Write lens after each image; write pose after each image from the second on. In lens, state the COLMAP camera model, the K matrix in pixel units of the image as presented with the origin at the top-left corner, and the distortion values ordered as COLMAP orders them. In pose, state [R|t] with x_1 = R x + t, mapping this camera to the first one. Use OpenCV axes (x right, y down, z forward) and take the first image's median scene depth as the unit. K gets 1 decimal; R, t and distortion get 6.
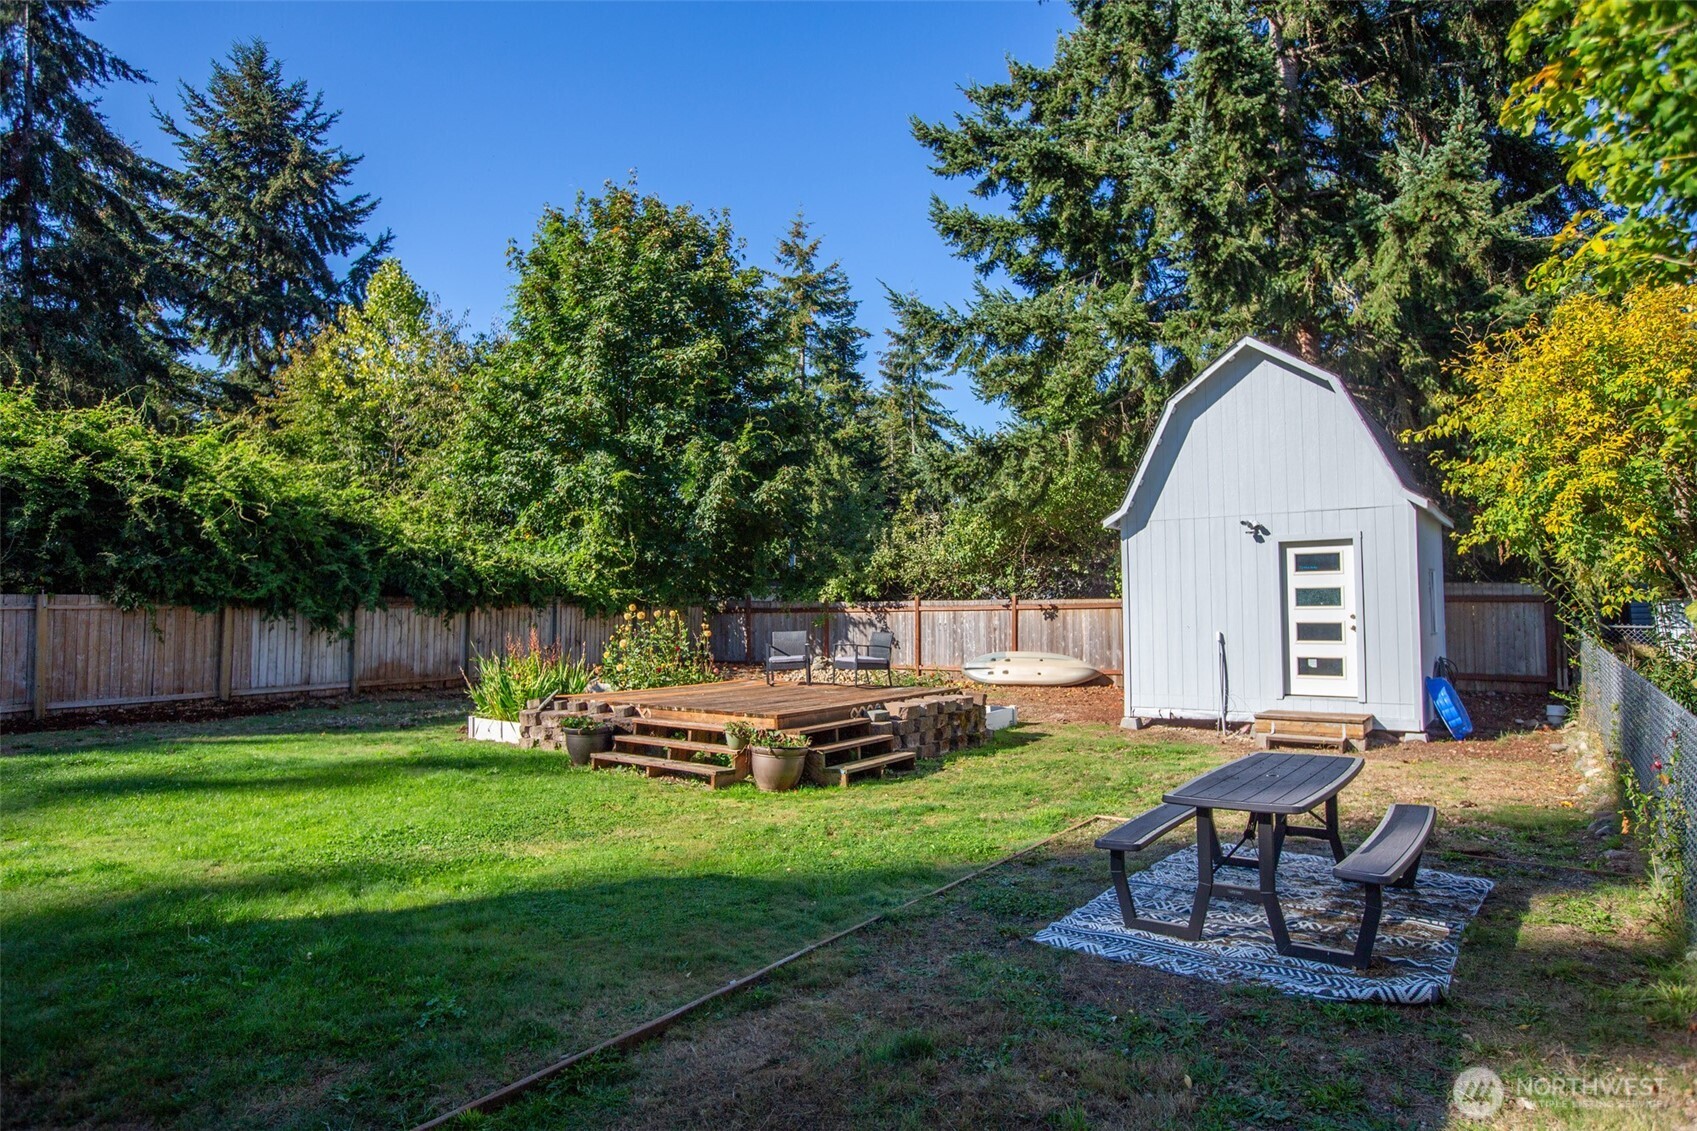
lens RADIAL K [[1001.5, 0, 848.5], [0, 1001.5, 565.5], [0, 0, 1]] dist [-0.000291, 0.001690]
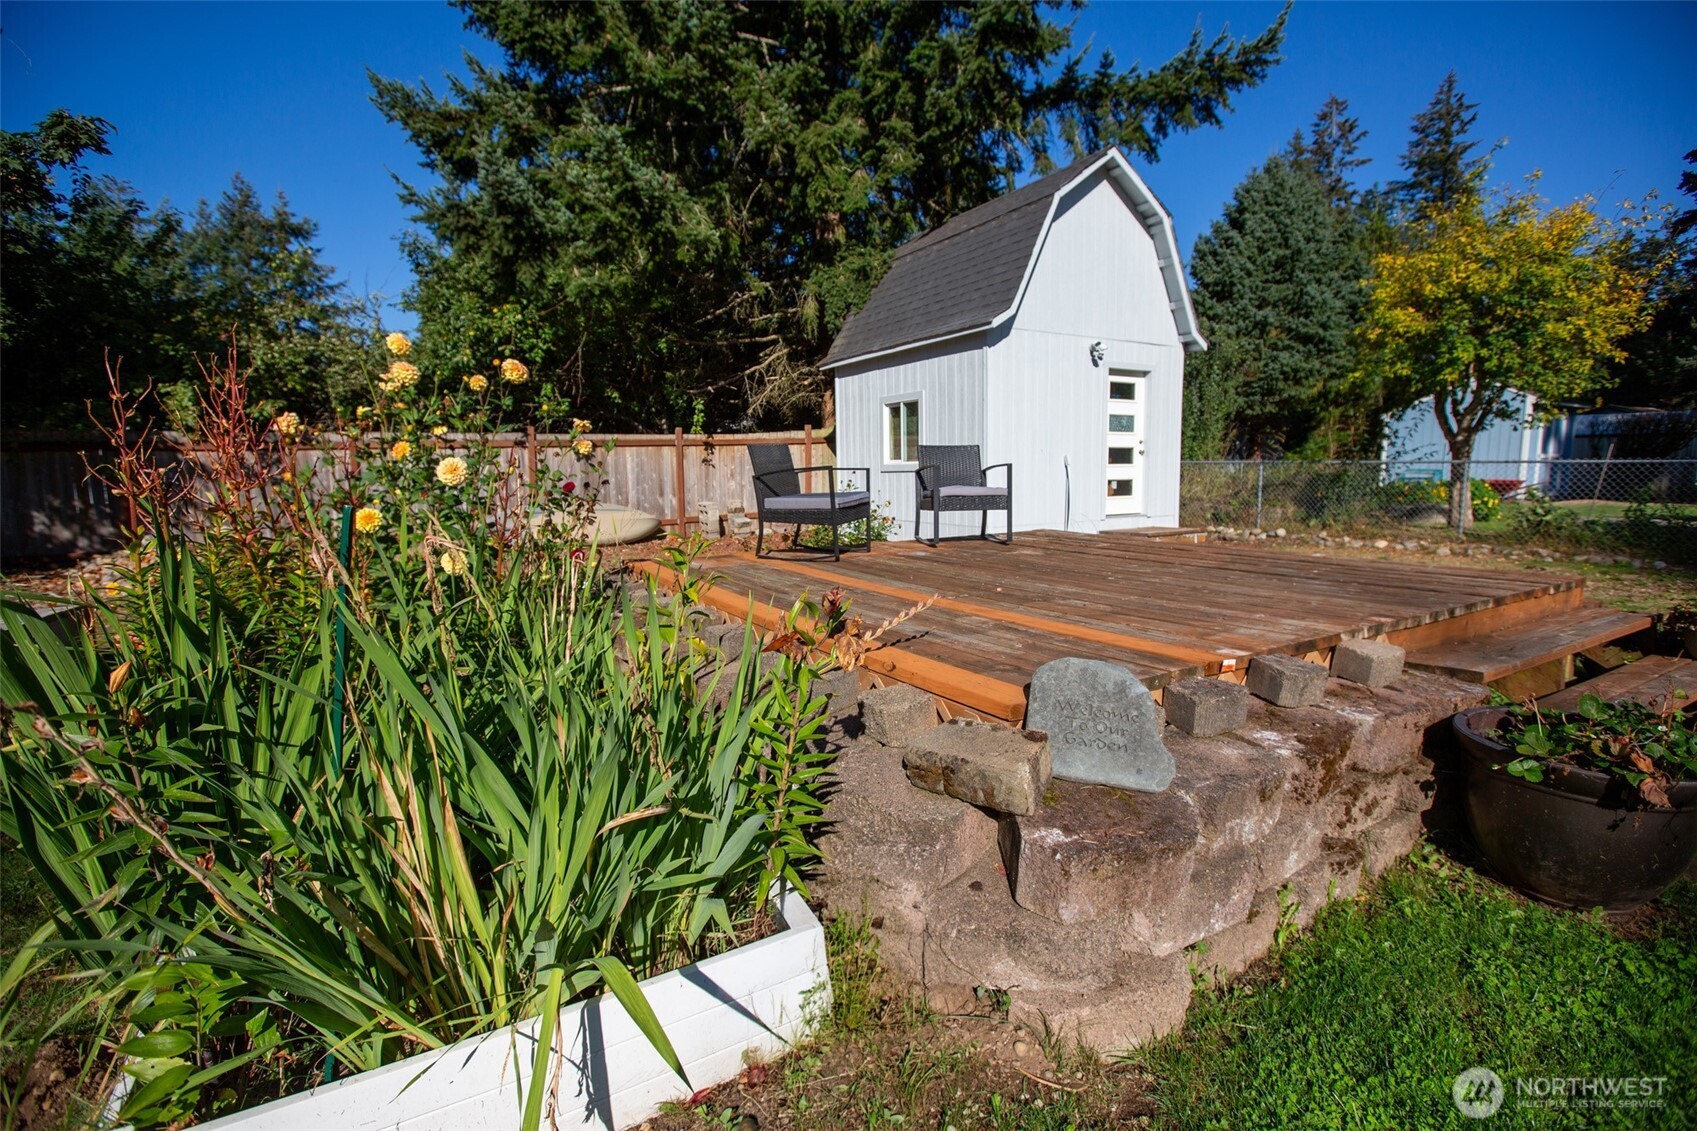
lens RADIAL K [[768.2, 0, 848.5], [0, 768.2, 565.5], [0, 0, 1]] dist [-0.057304, 0.023585]
pose [[0.405793, -0.105736, 0.907828, -0.247254], [-0.027330, 0.991437, 0.127690, 0.051575], [-0.913556, -0.076626, 0.399428, 0.553884]]
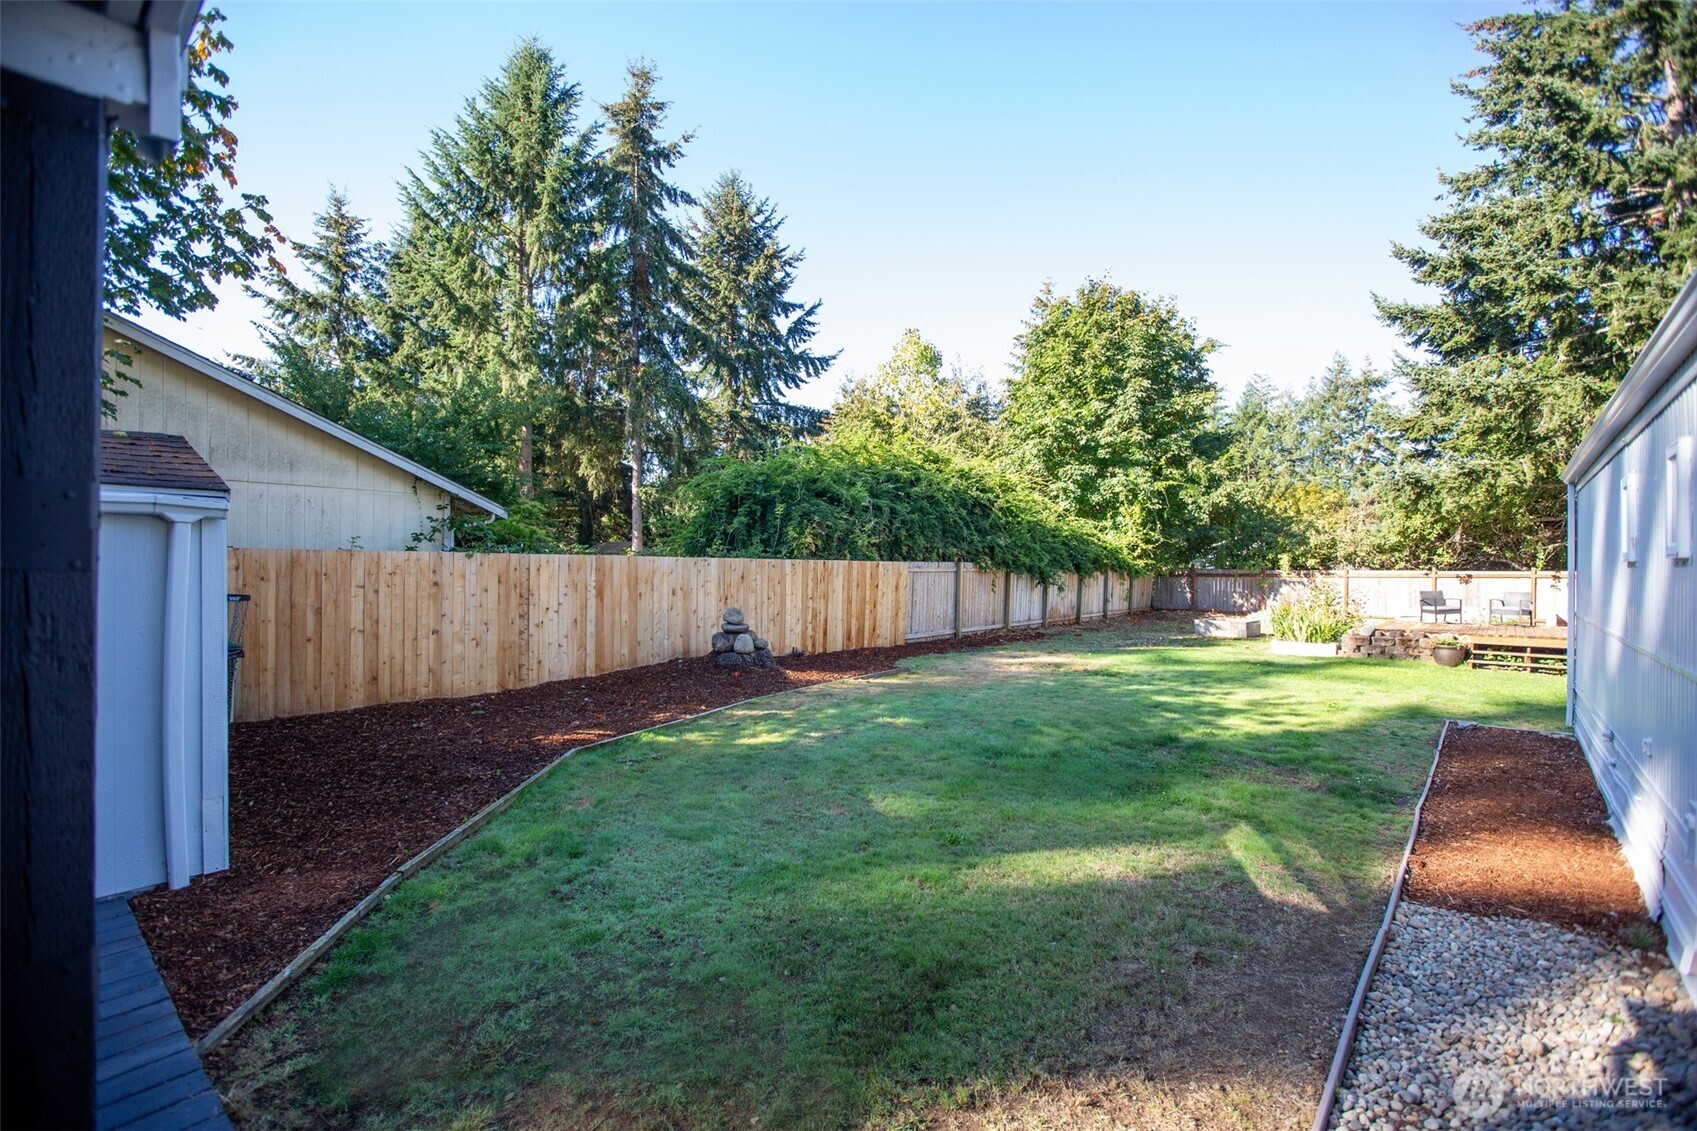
lens RADIAL K [[768.2, 0, 848.5], [0, 768.2, 565.5], [0, 0, 1]] dist [-0.057304, 0.023585]
pose [[0.996166, 0.011347, -0.086750, -0.589028], [-0.007173, 0.998808, 0.048282, -0.019790], [0.087194, -0.047475, 0.995059, -0.168883]]
